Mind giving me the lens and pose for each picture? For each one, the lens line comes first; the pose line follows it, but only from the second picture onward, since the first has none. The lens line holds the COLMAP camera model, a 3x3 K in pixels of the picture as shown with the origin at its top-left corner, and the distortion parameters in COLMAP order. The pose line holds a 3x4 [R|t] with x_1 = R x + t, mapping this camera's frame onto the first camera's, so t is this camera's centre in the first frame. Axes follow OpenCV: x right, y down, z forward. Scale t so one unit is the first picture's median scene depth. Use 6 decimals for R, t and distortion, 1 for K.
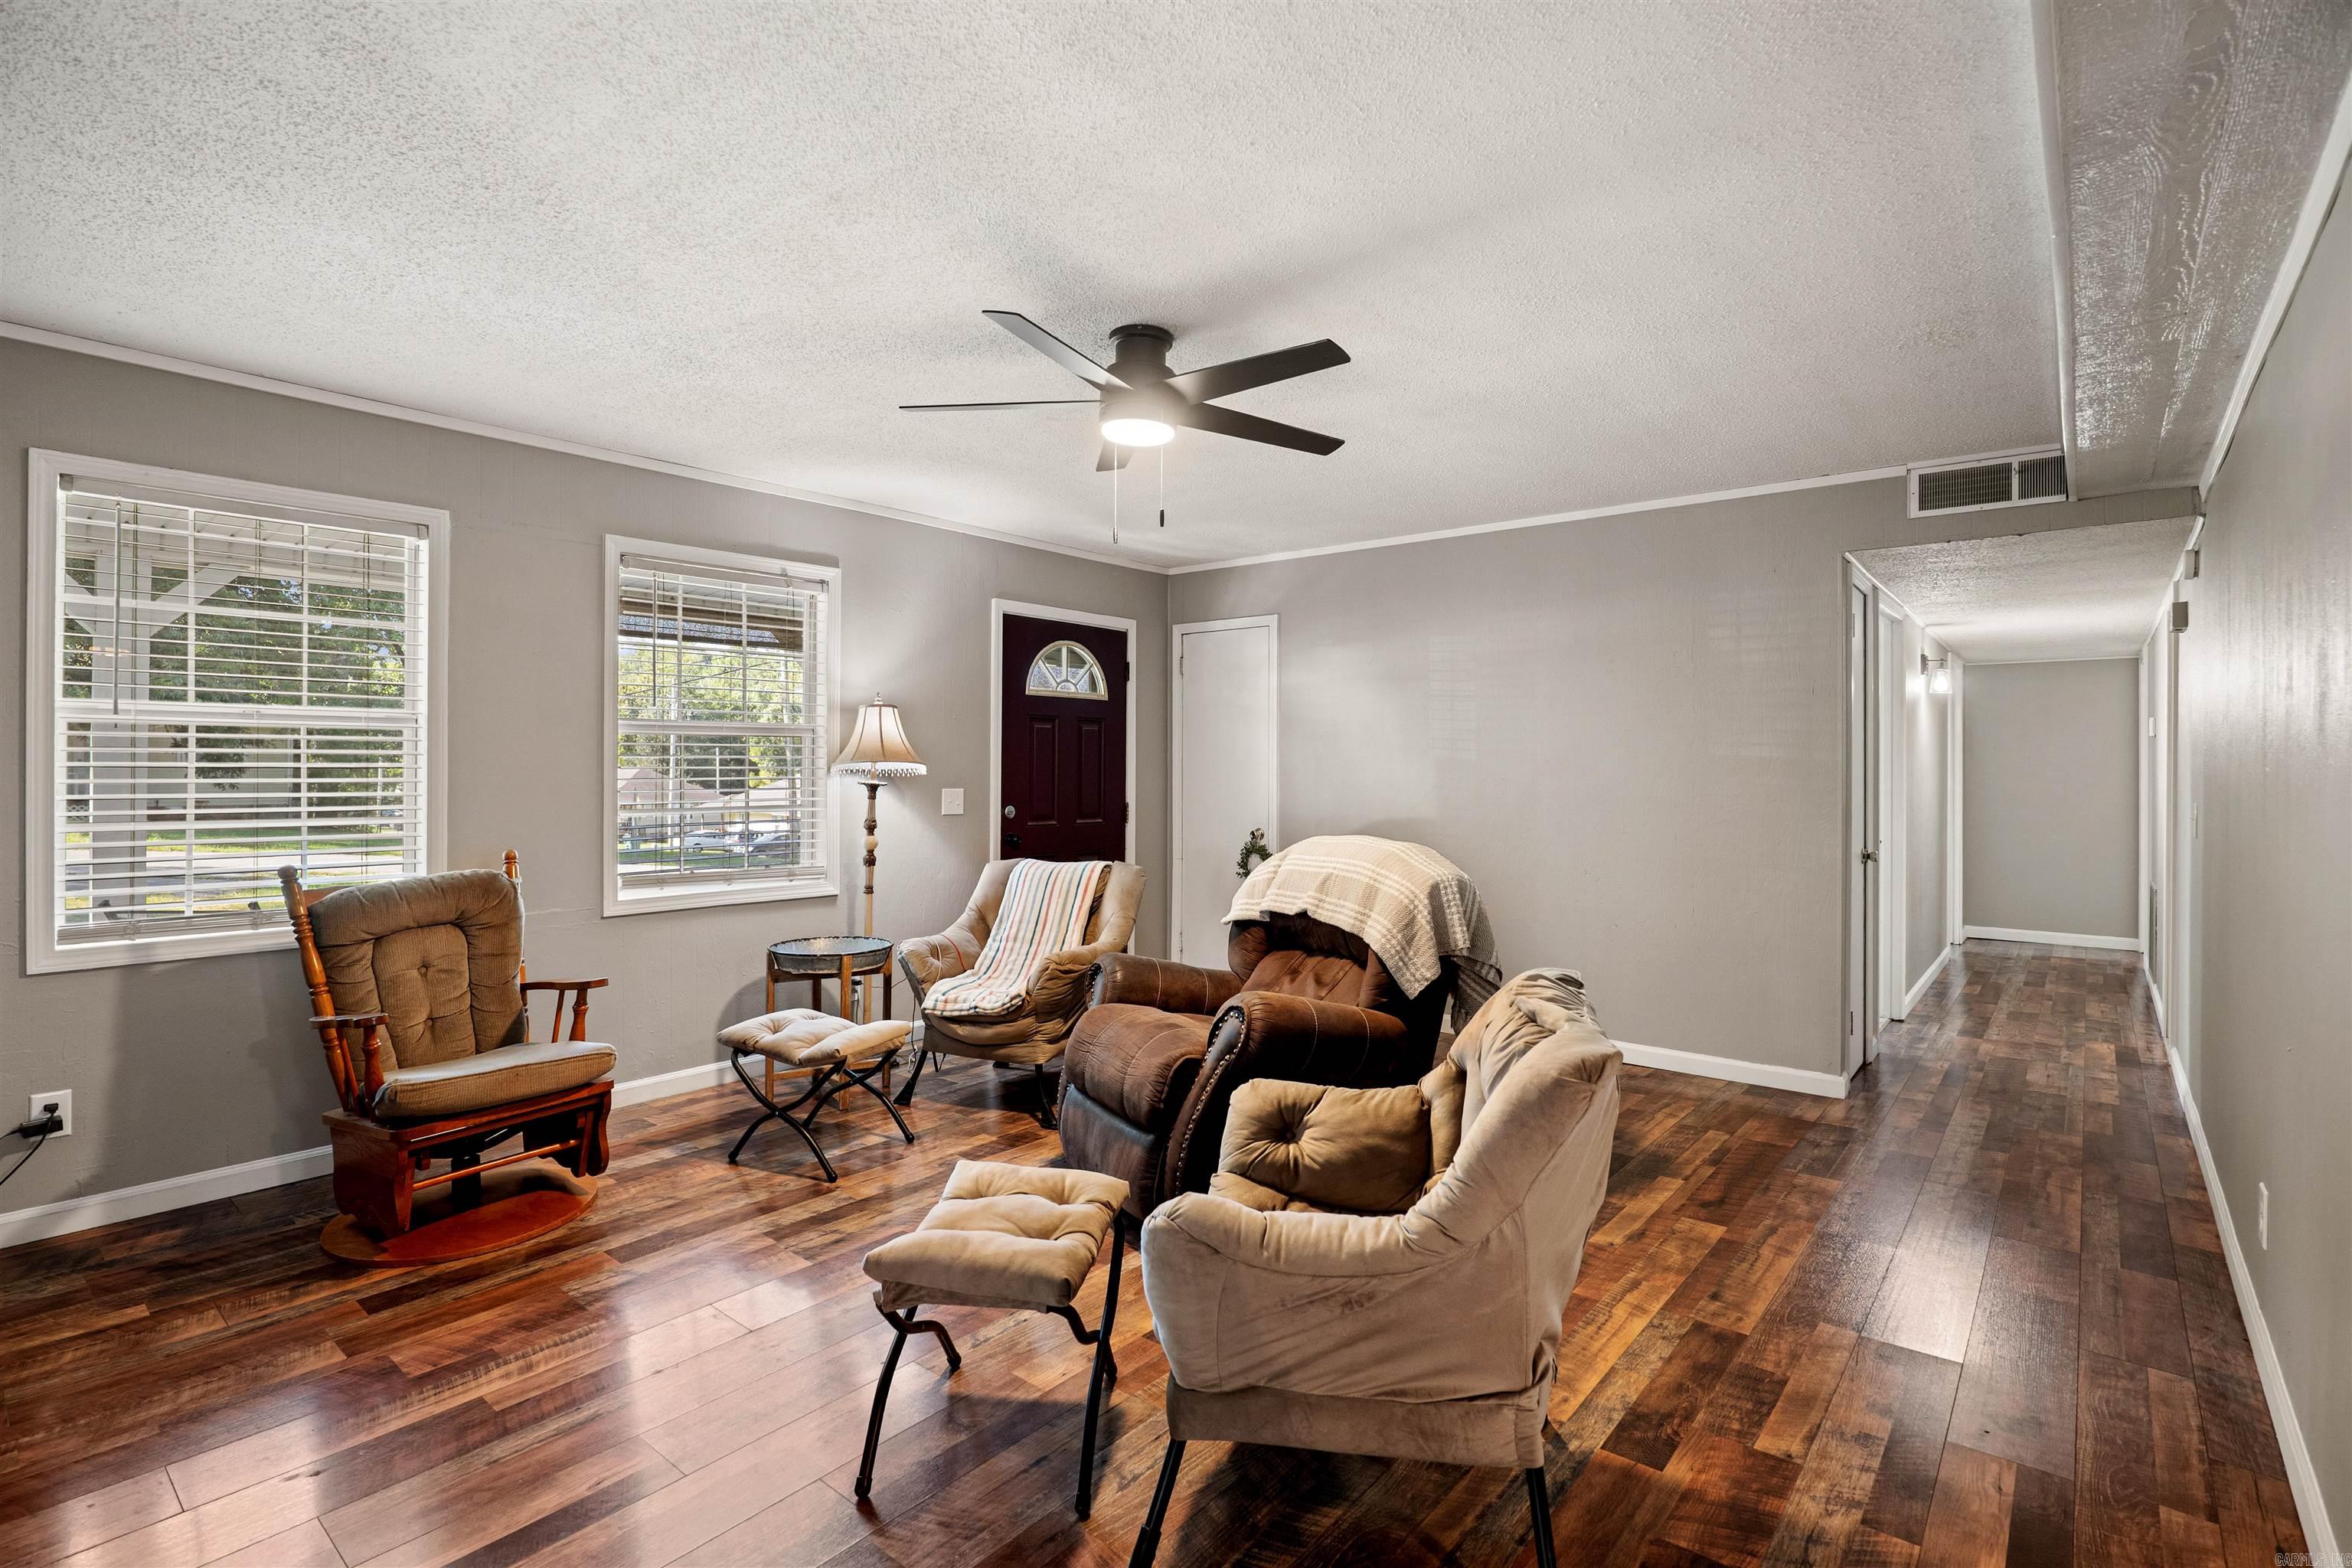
lens RADIAL K [[1103.1, 0, 1170.4], [0, 1103.1, 787.0], [0, 0, 1]] dist [-0.003669, -0.000242]
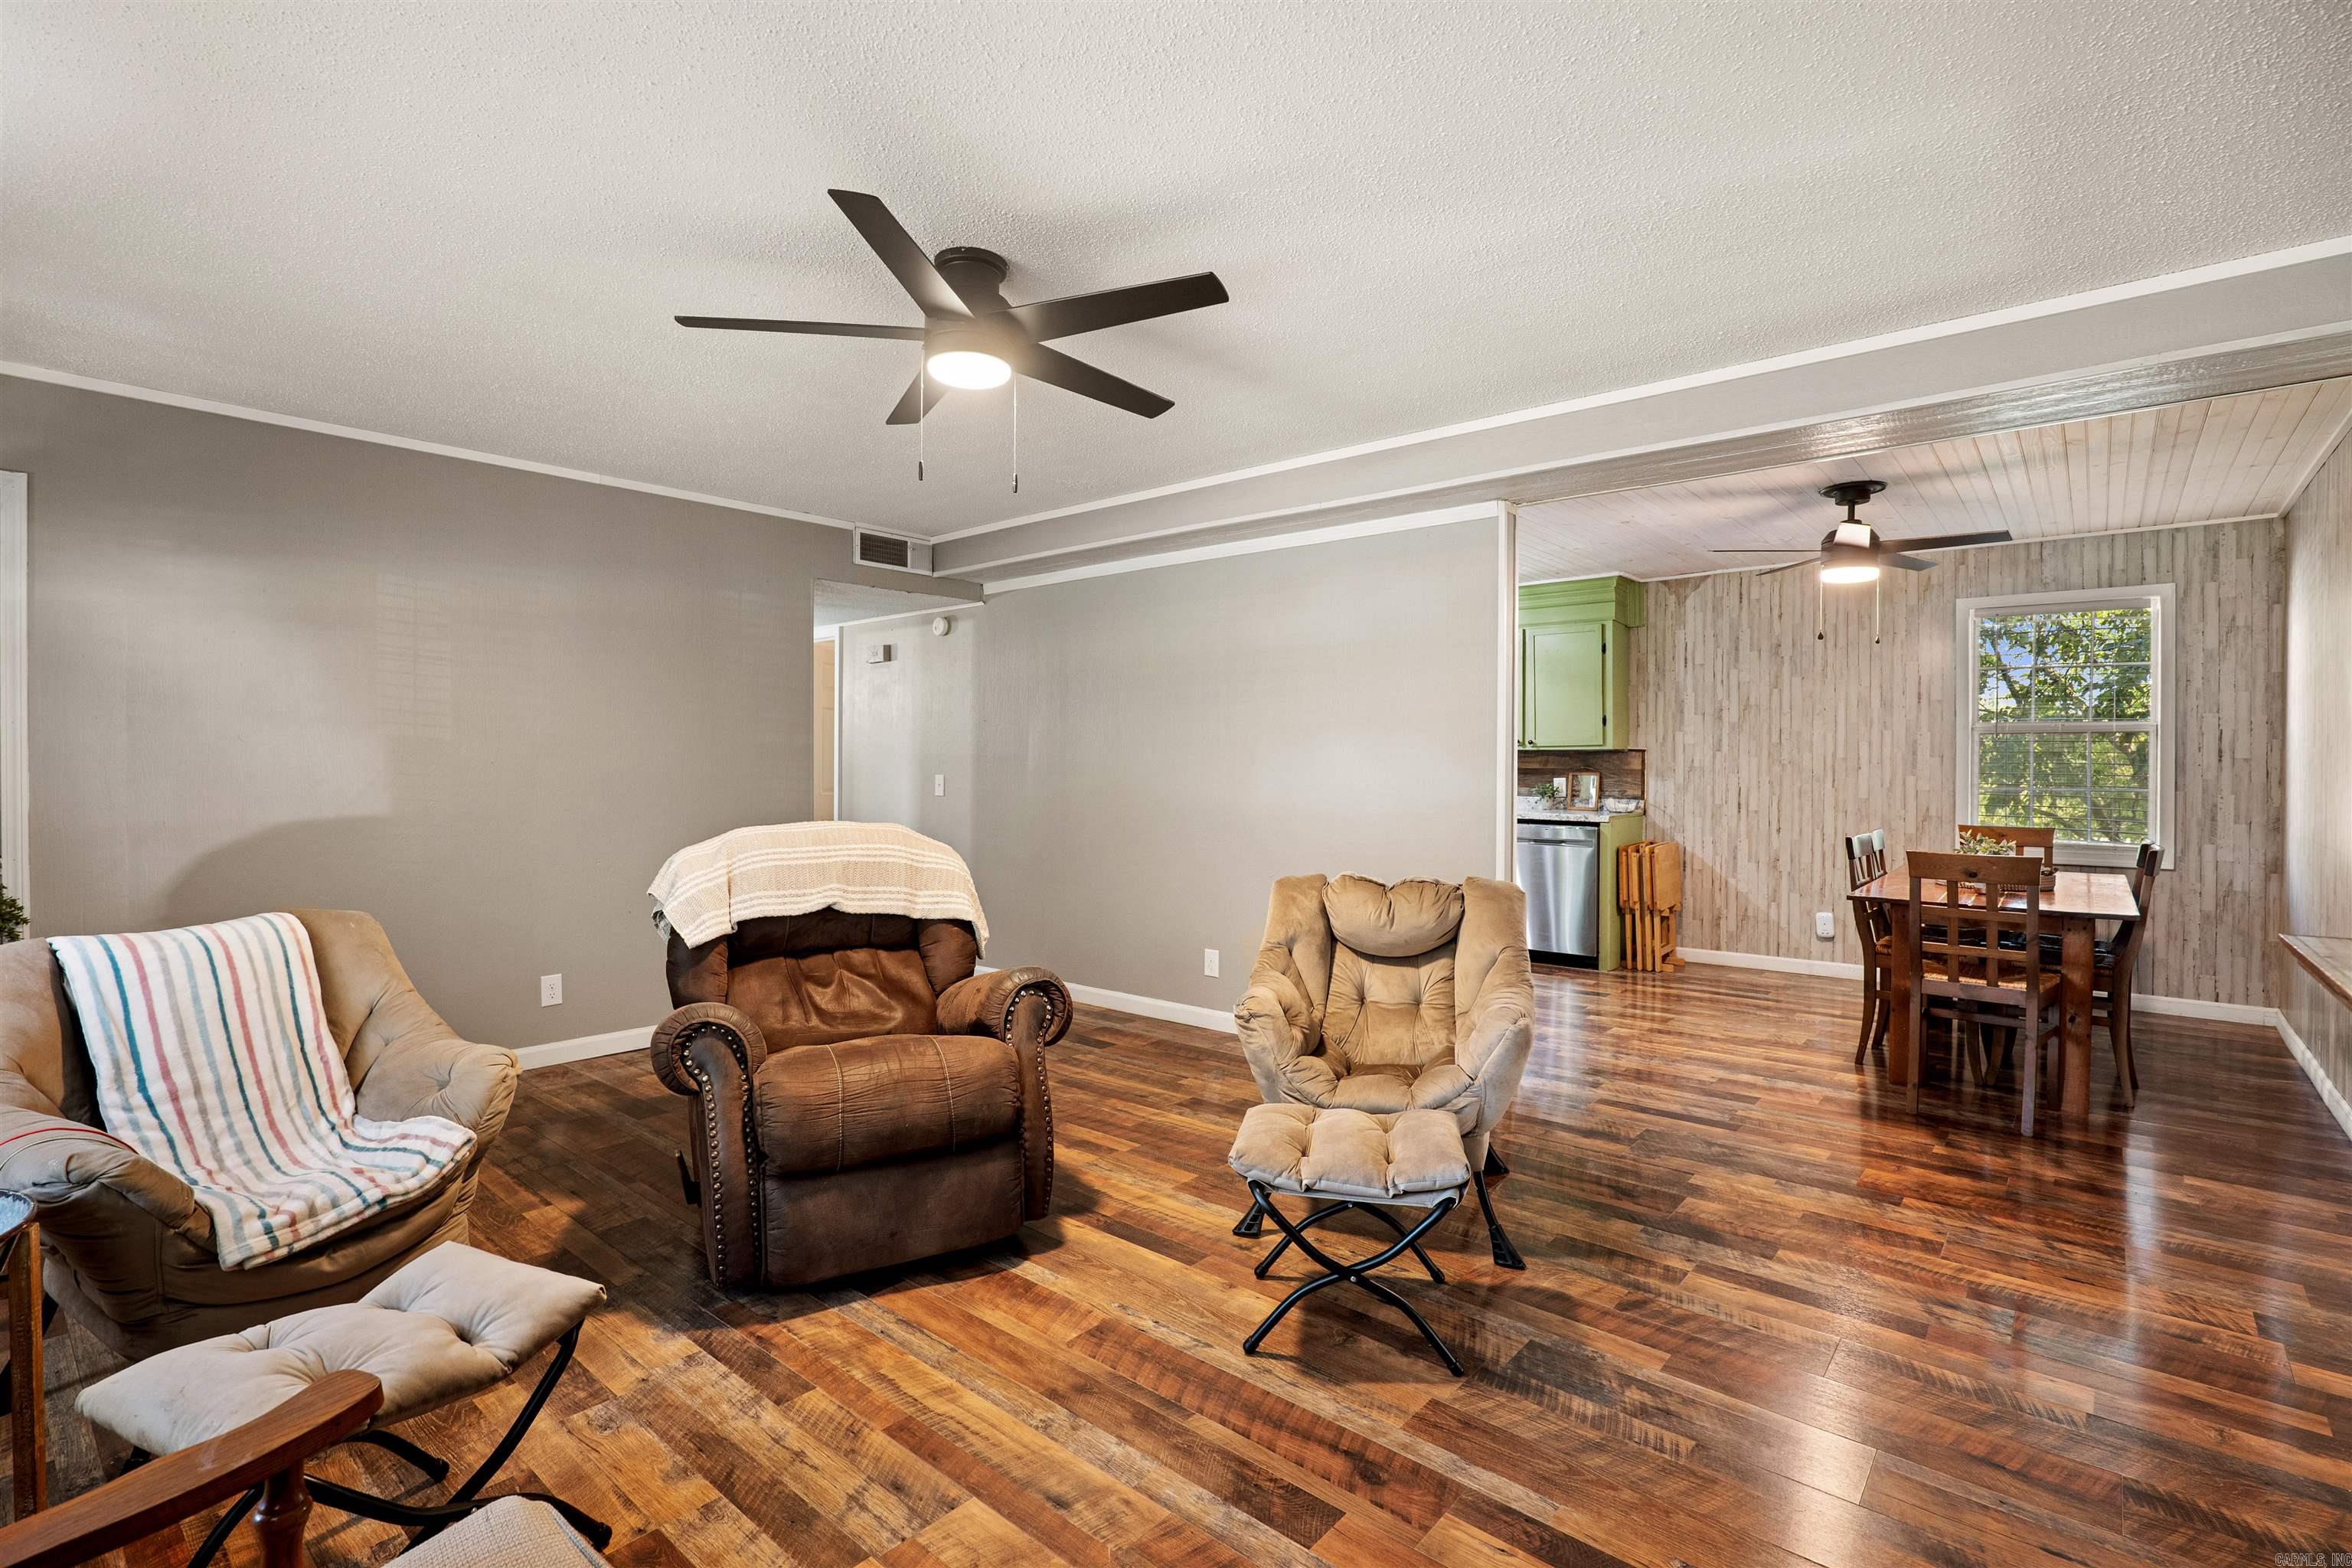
lens RADIAL K [[1103.1, 0, 1168.7], [0, 1103.1, 778.6], [0, 0, 1]] dist [-0.003669, -0.000242]
pose [[0.028222, -0.021415, 0.999372, -0.496785], [0.009097, 0.999735, 0.021166, -0.006478], [-0.999560, 0.008494, 0.028410, 0.438699]]
